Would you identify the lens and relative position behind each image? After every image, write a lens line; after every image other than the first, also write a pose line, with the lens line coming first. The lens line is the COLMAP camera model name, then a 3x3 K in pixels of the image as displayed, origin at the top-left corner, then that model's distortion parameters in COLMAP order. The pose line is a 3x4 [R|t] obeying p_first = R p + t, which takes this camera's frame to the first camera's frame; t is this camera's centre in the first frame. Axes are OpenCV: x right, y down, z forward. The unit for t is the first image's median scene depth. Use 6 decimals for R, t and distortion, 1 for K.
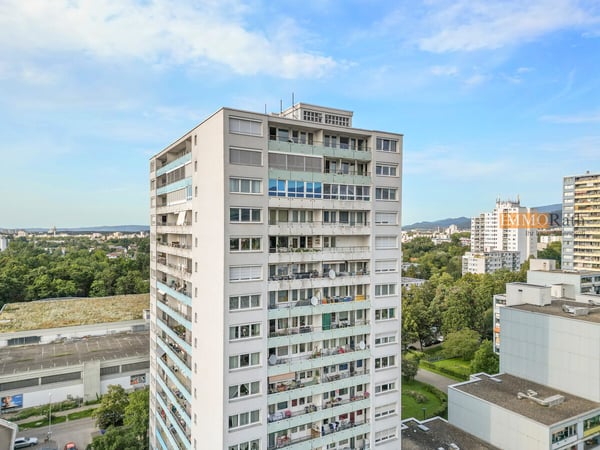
lens RADIAL K [[423.5, 0, 297.7], [0, 423.5, 224.5], [0, 0, 1]] dist [0.005781, -0.004796]
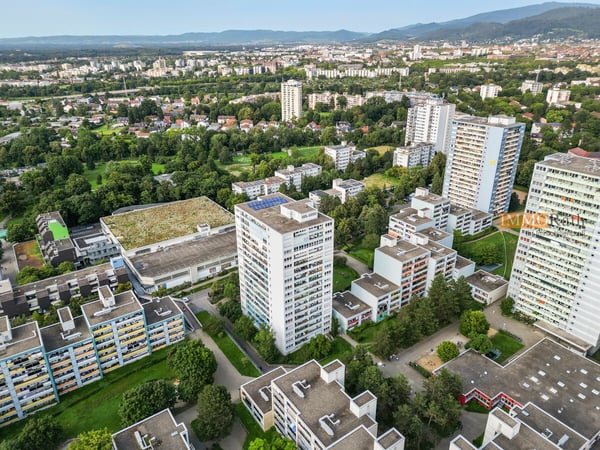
lens RADIAL K [[423.5, 0, 297.7], [0, 423.5, 224.5], [0, 0, 1]] dist [0.005781, -0.004796]
pose [[0.995676, -0.050820, 0.077766, -0.137357], [0.014681, 0.912661, 0.408453, -0.789123], [-0.091732, -0.405545, 0.909460, -0.959313]]
